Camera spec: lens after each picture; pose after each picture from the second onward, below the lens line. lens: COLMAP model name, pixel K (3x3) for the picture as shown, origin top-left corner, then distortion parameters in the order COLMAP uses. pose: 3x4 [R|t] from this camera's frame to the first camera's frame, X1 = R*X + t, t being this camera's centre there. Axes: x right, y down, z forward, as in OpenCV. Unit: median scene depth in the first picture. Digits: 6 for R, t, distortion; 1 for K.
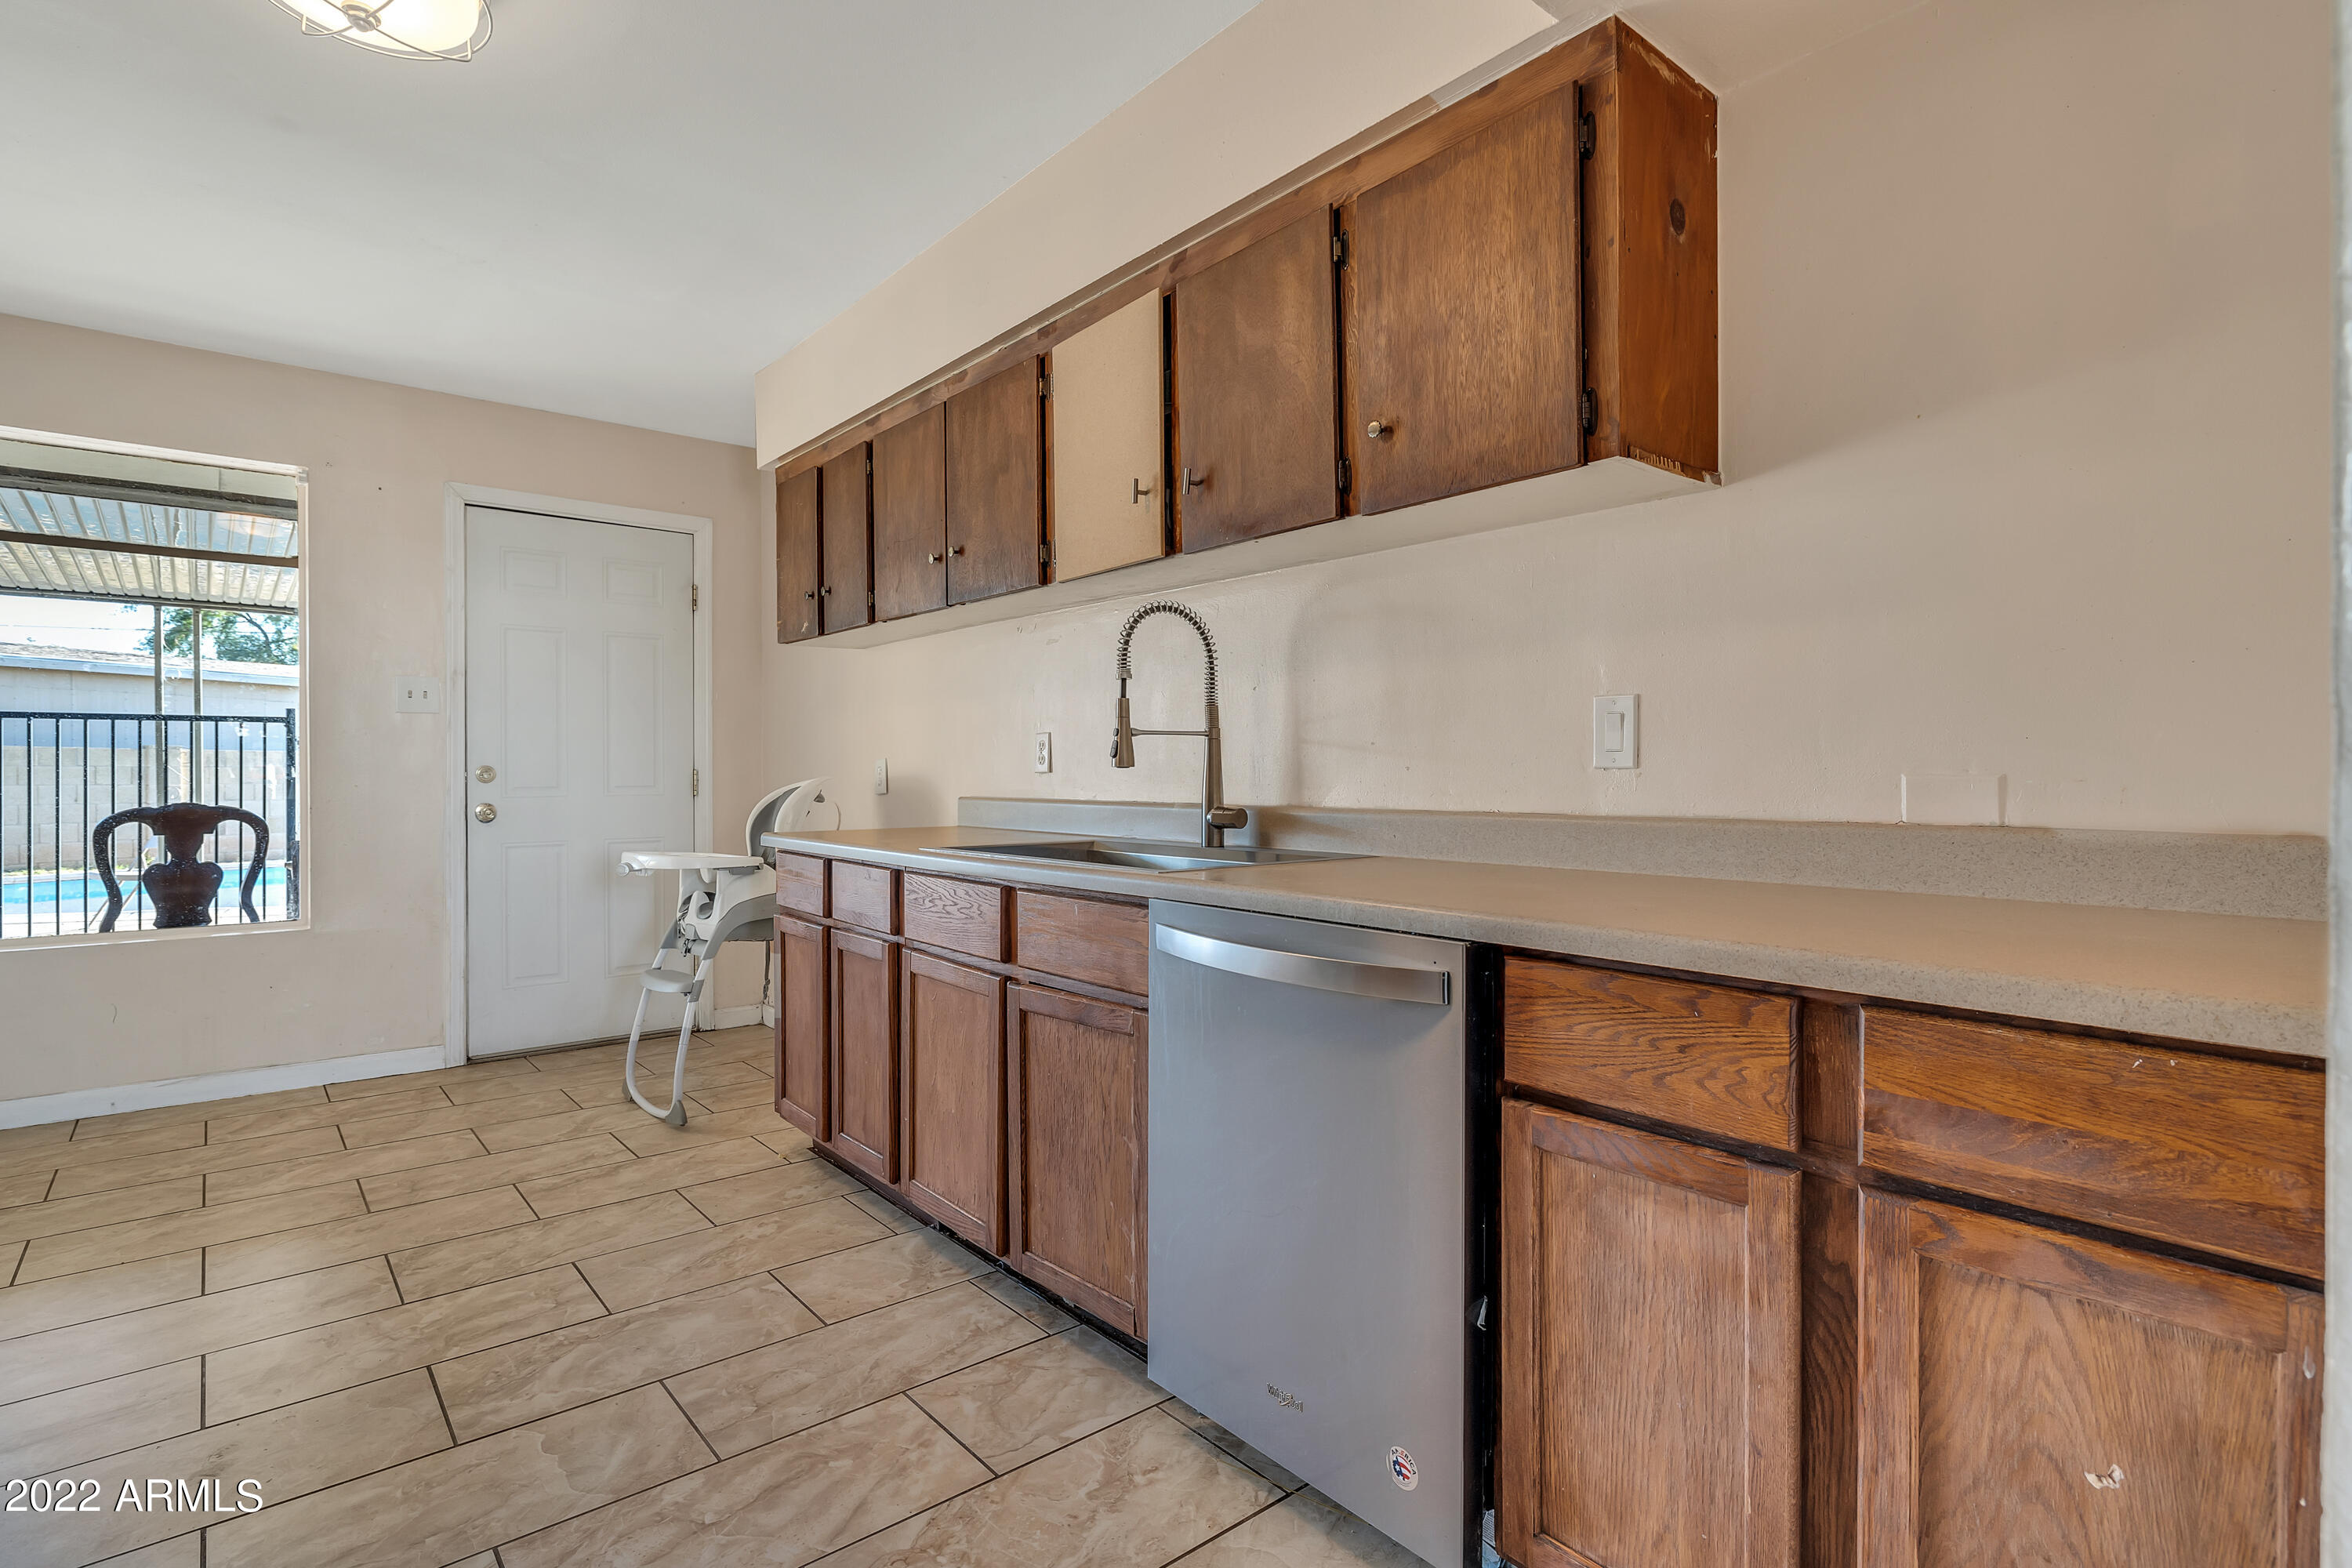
lens RADIAL K [[1161.5, 0, 1173.8], [0, 1161.5, 771.4], [0, 0, 1]] dist [-0.000191, -0.000016]
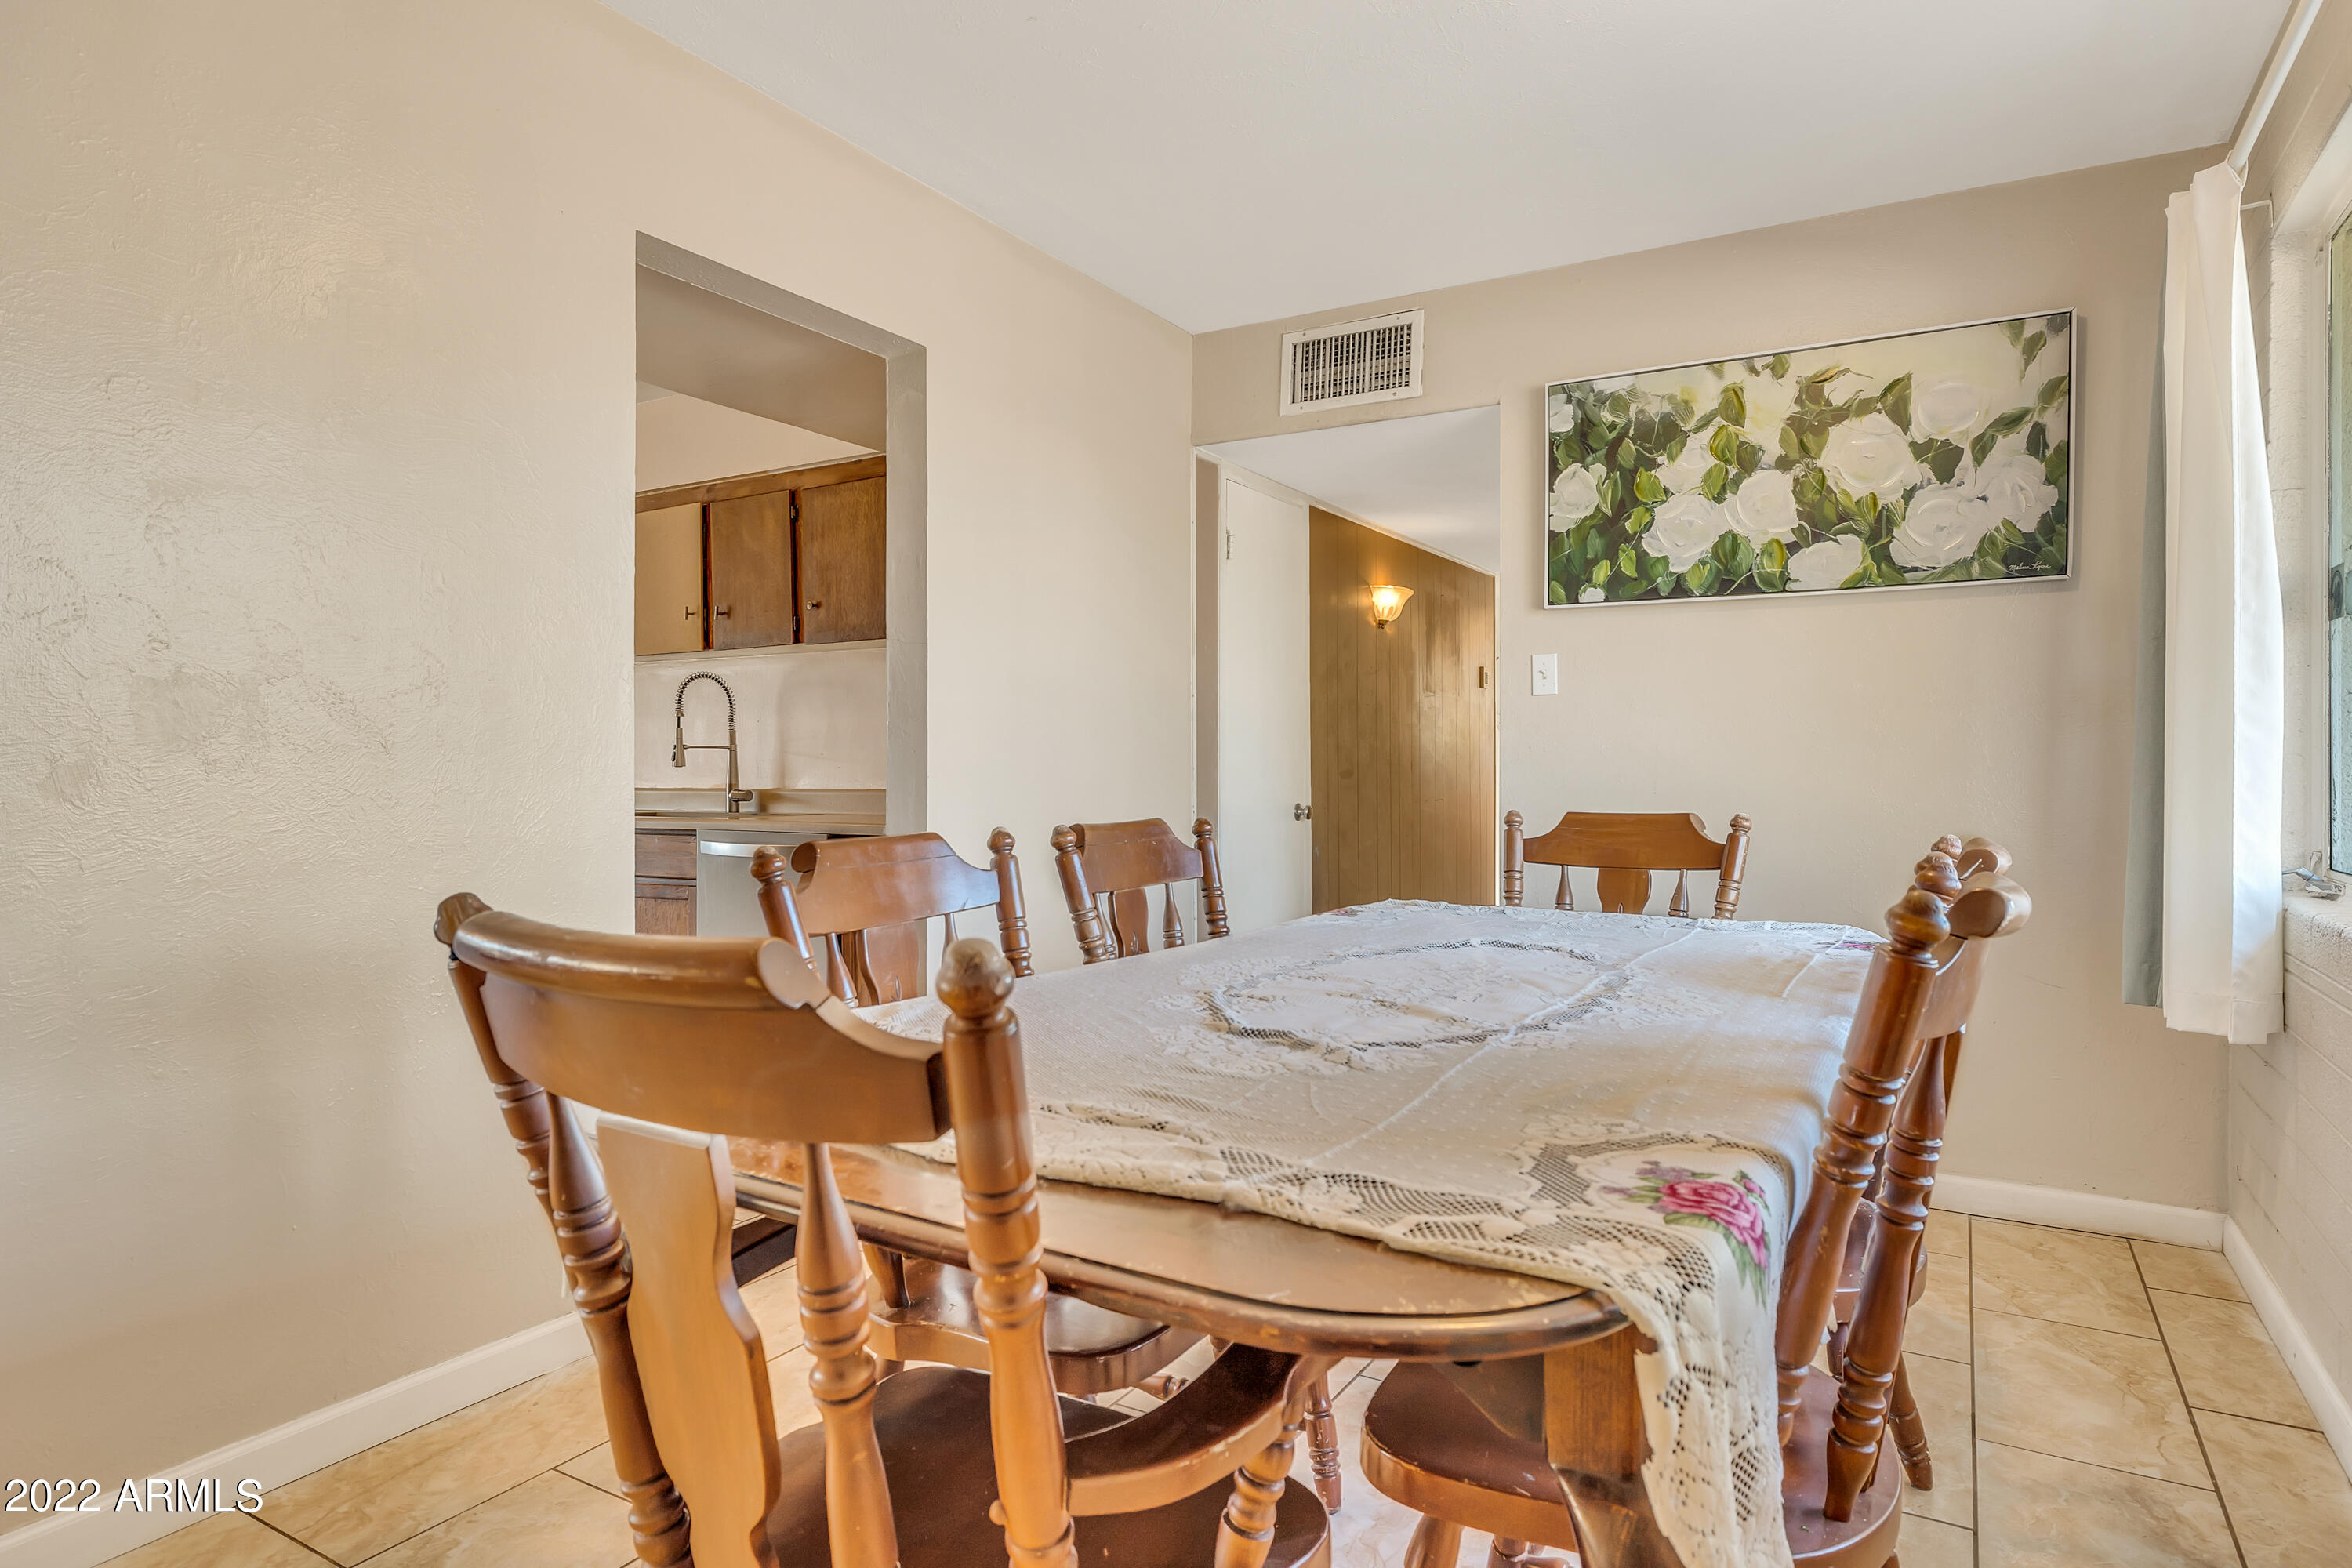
lens RADIAL K [[1323.6, 0, 1170.5], [0, 1323.6, 793.4], [0, 0, 1]] dist [0.003619, 0.000177]
pose [[0.943603, -0.001591, 0.331076, -0.005120], [0.000770, 0.999996, 0.002609, 0.033375], [-0.331079, -0.002207, 0.943600, -1.176297]]
